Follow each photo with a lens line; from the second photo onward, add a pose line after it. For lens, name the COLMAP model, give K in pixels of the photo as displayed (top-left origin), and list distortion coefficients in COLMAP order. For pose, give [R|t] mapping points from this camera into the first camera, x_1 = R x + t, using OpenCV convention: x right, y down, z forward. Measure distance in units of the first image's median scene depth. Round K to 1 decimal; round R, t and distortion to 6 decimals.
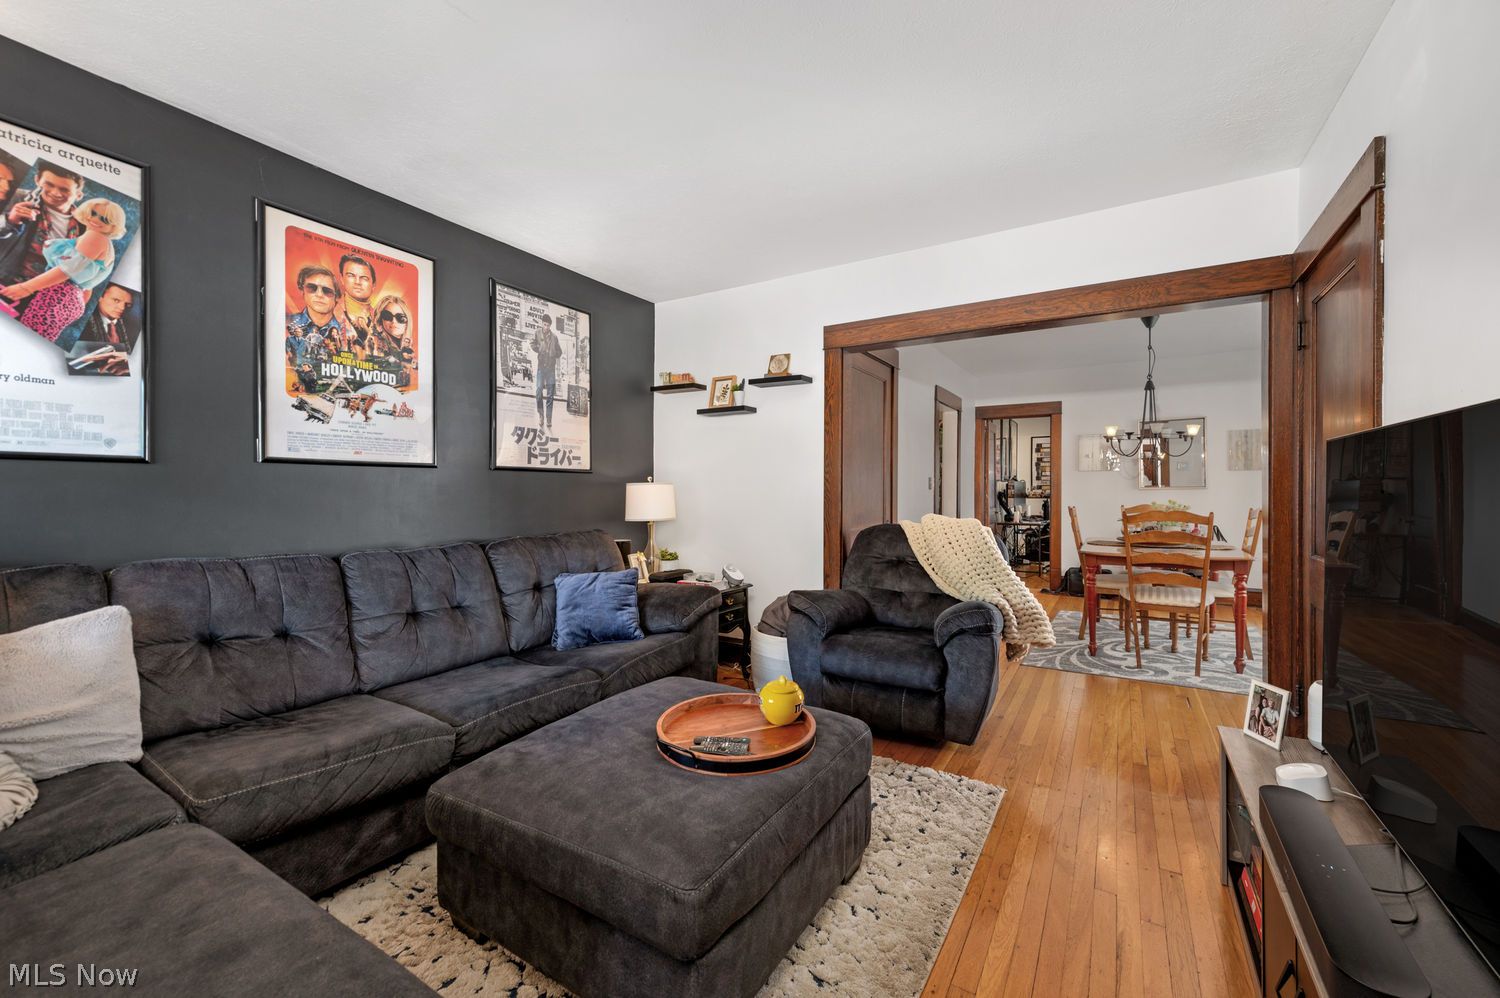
lens RADIAL K [[598.9, 0, 765.2], [0, 598.9, 487.8], [0, 0, 1]] dist [0.001542, -0.000049]
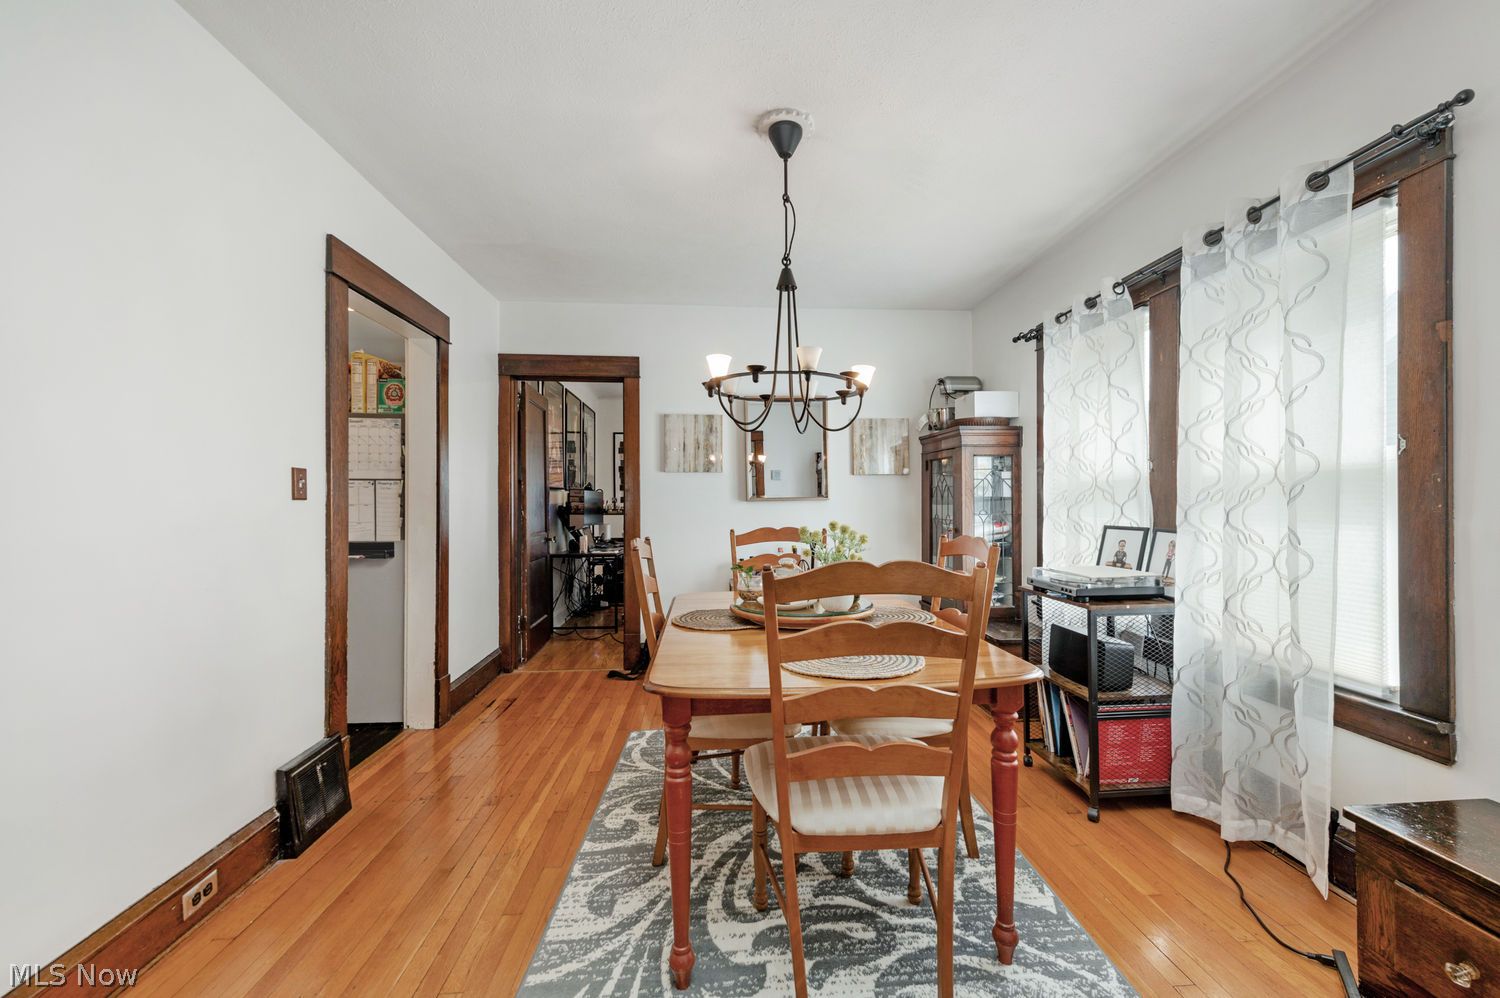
lens RADIAL K [[598.9, 0, 765.2], [0, 598.9, 487.8], [0, 0, 1]] dist [0.001542, -0.000049]
pose [[0.809321, 0.011138, 0.587261, 0.187146], [0.004658, 0.999667, -0.025379, 0.004696], [-0.587348, 0.023275, 0.809000, 0.337770]]
